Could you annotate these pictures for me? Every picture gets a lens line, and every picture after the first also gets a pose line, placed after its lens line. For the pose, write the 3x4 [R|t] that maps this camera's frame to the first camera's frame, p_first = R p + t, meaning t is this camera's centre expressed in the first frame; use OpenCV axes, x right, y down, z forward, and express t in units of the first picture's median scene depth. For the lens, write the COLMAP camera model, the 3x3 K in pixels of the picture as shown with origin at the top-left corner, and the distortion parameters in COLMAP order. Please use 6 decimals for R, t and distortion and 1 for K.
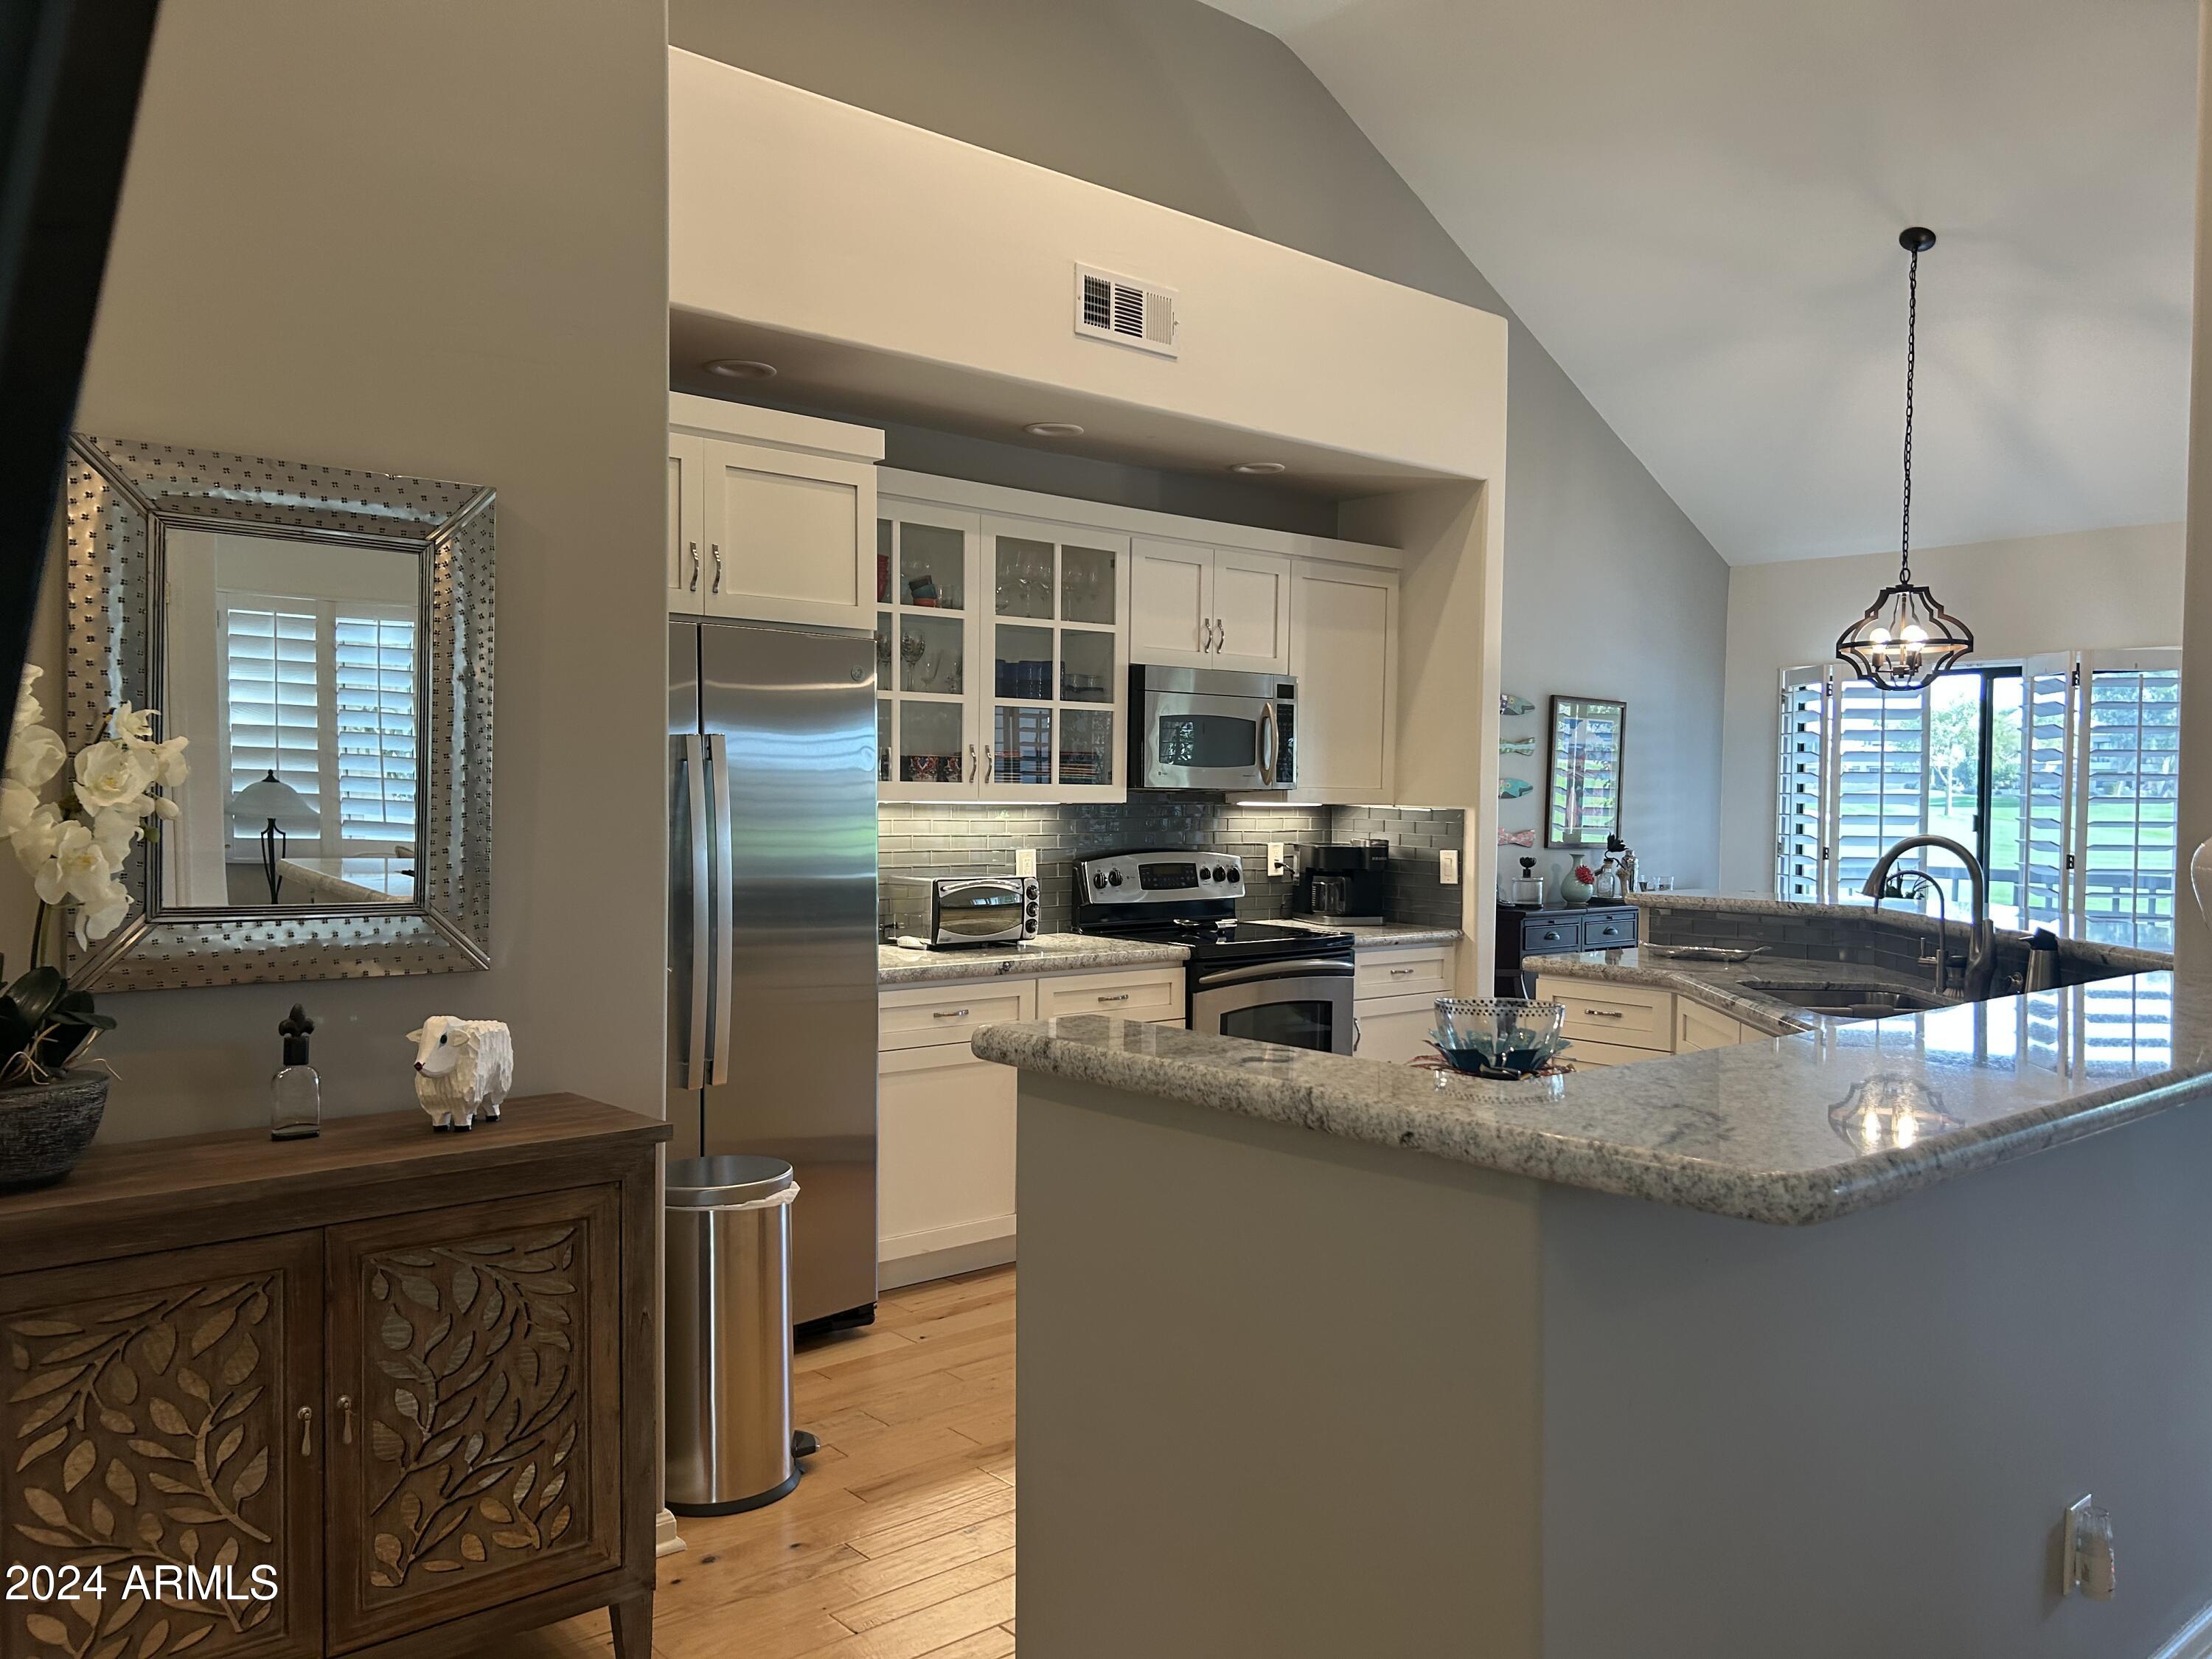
lens RADIAL K [[1661.4, 0, 1105.5], [0, 1661.4, 863.0], [0, 0, 1]] dist [0.053594, -0.067498]
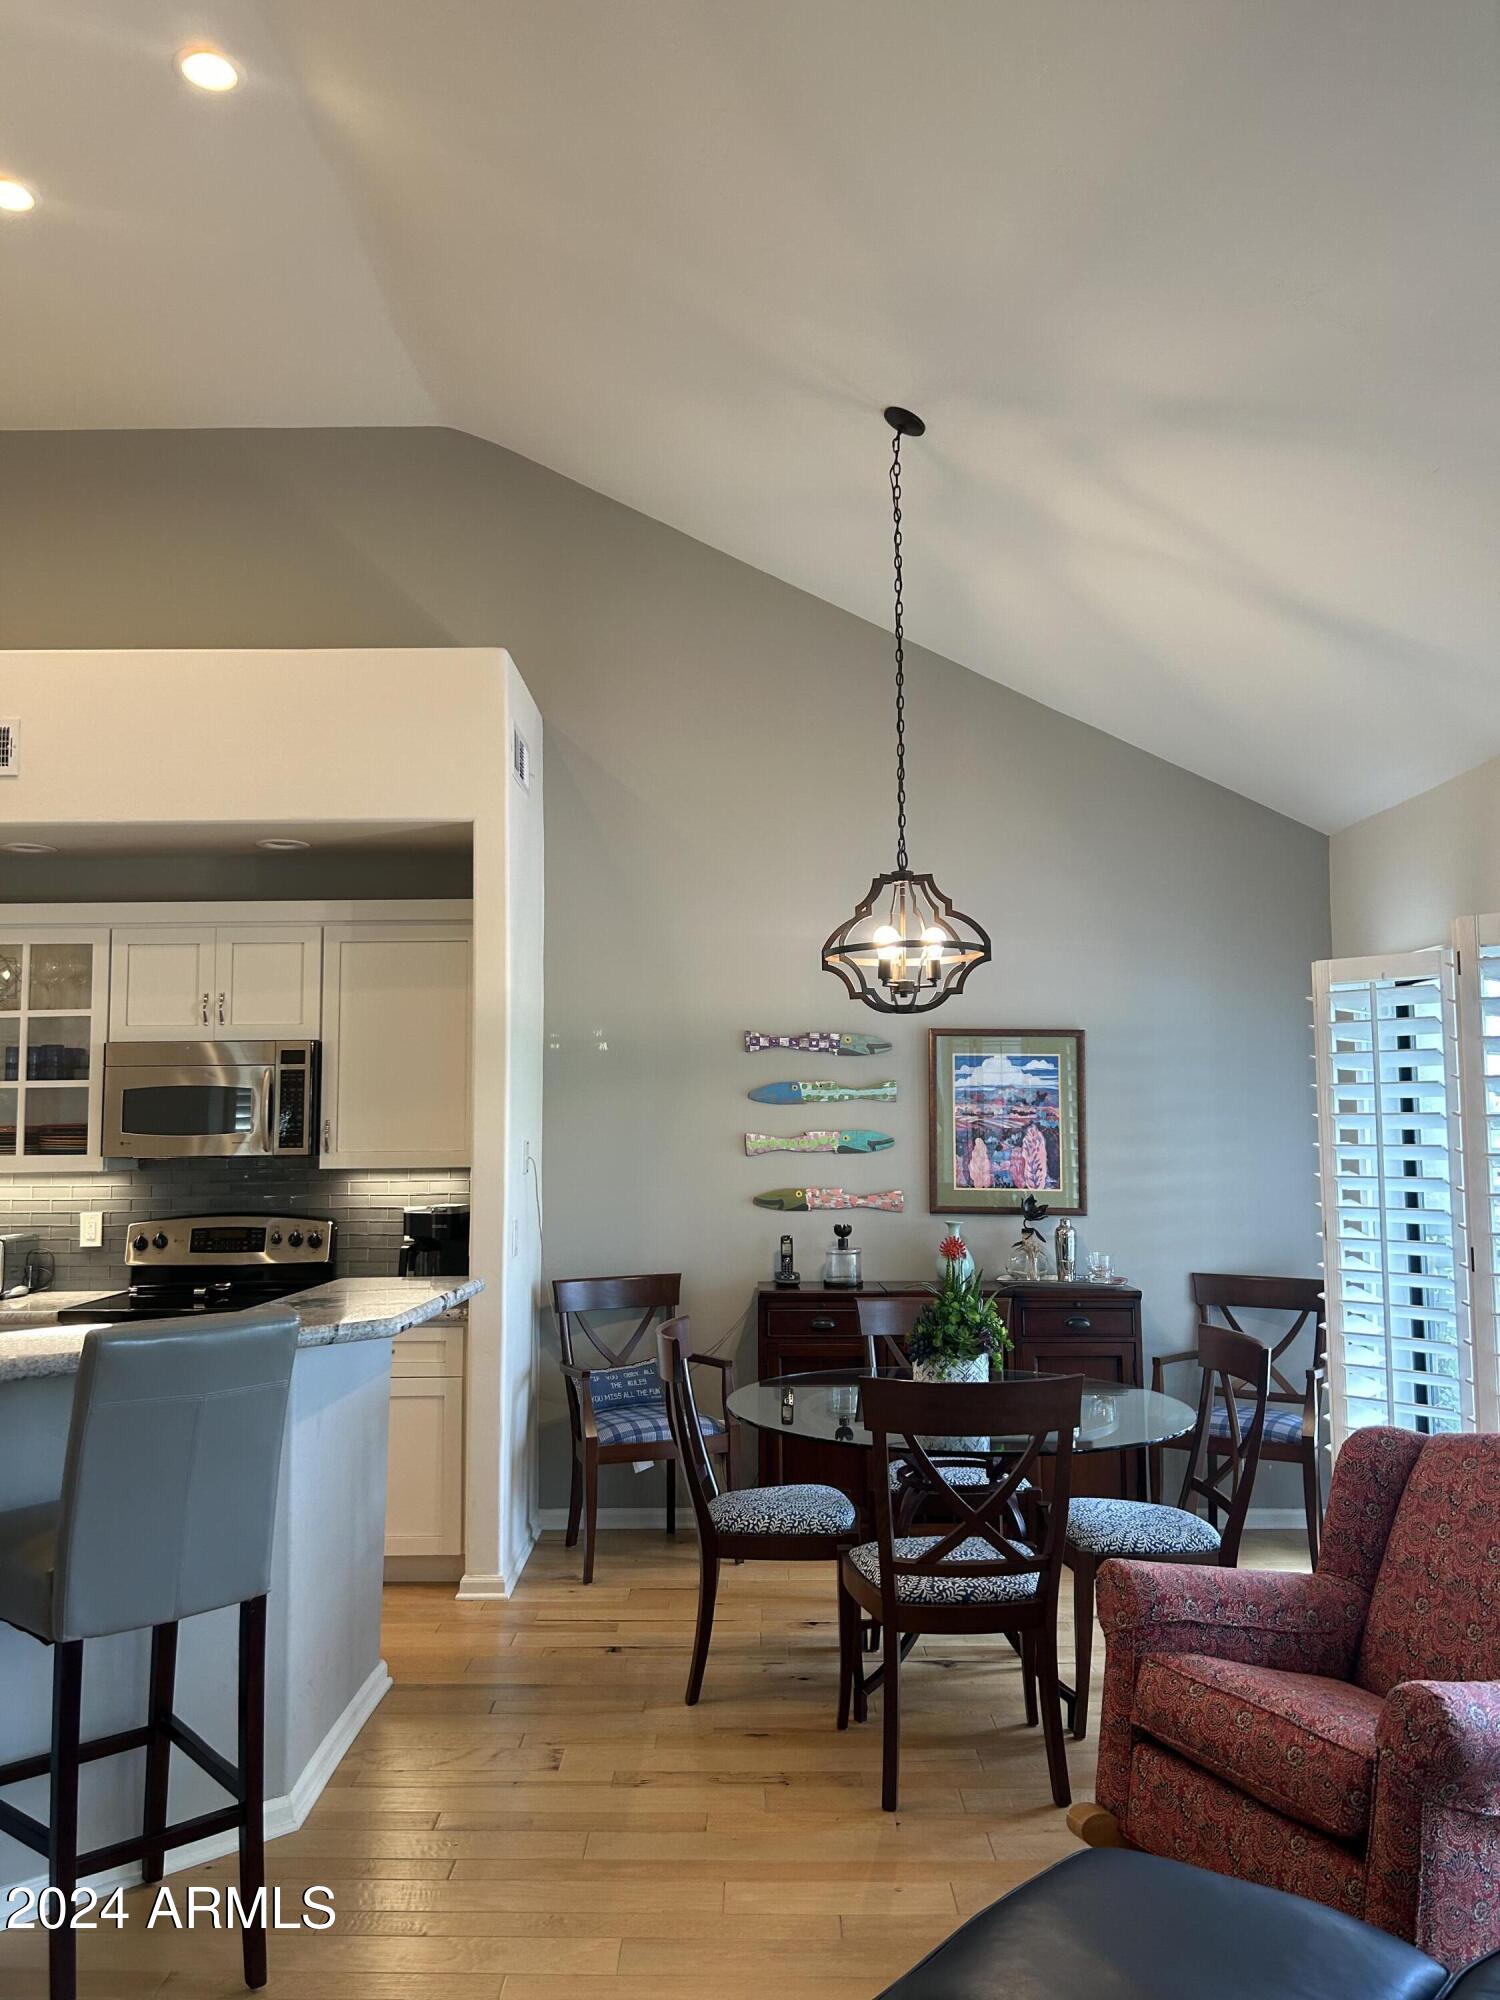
lens RADIAL K [[1502.1, 0, 745.9], [0, 1502.1, 990.6], [0, 0, 1]] dist [0.053594, -0.067498]
pose [[0.753771, -0.076470, -0.652673, 0.909819], [-0.010582, 0.991665, -0.128410, -0.028495], [0.657052, 0.103698, 0.746679, 0.492871]]
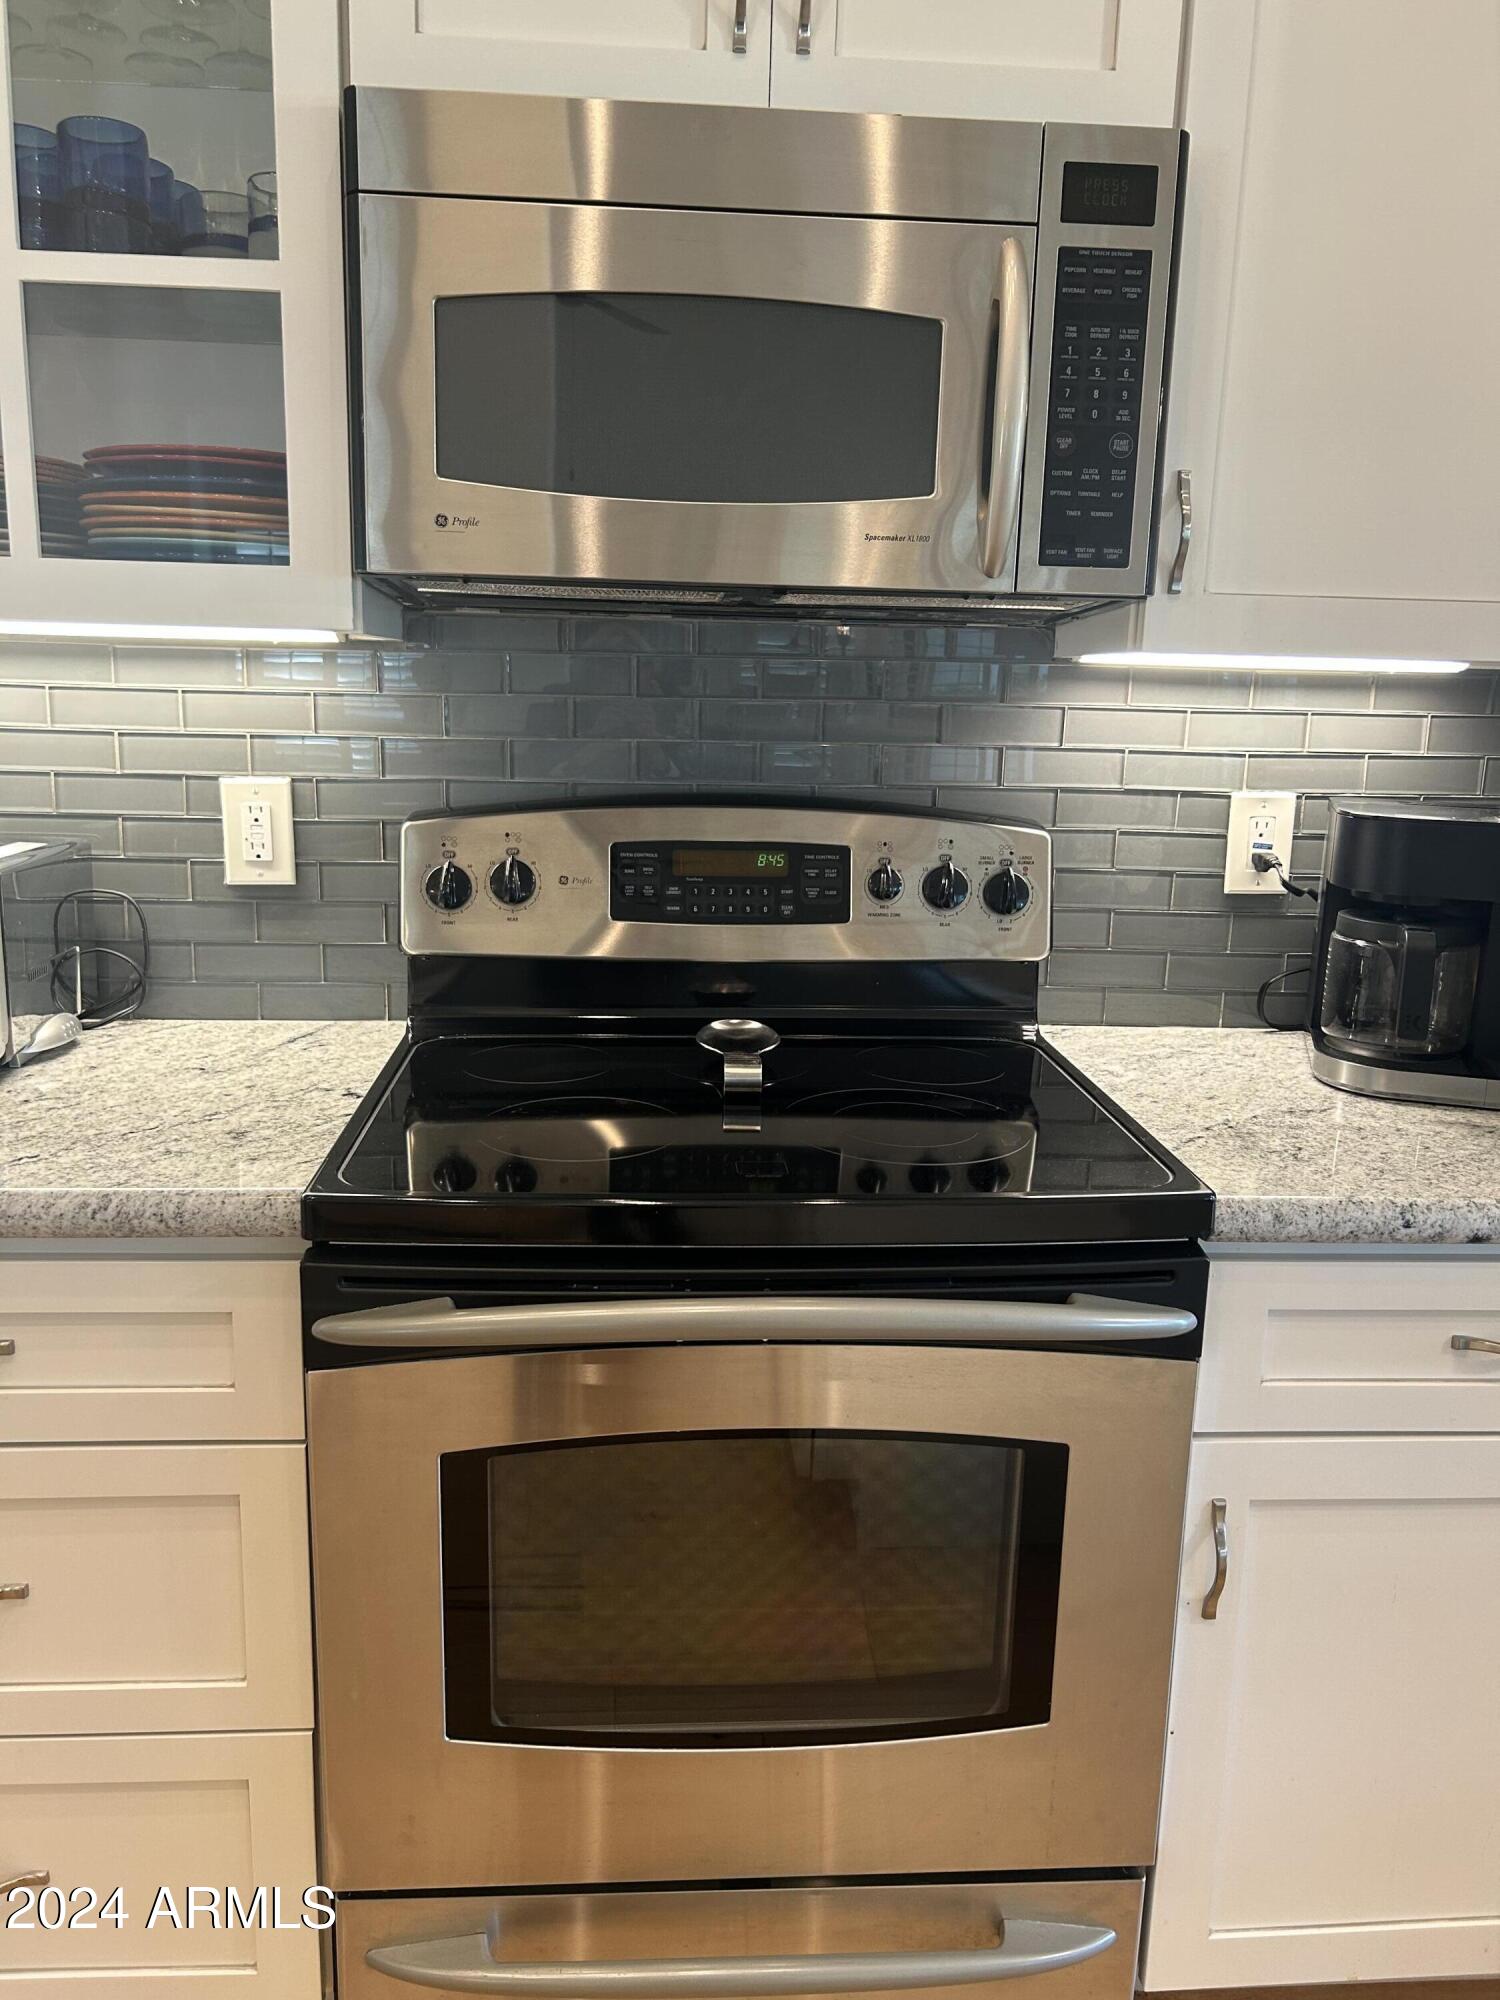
lens RADIAL K [[1502.1, 0, 741.7], [0, 1502.1, 985.0], [0, 0, 1]] dist [0.053594, -0.067498]
pose [[0.805720, 0.127387, -0.578435, 0.211049], [-0.042743, 0.986557, 0.157729, -0.018381], [0.590752, -0.102362, 0.800334, 0.767085]]
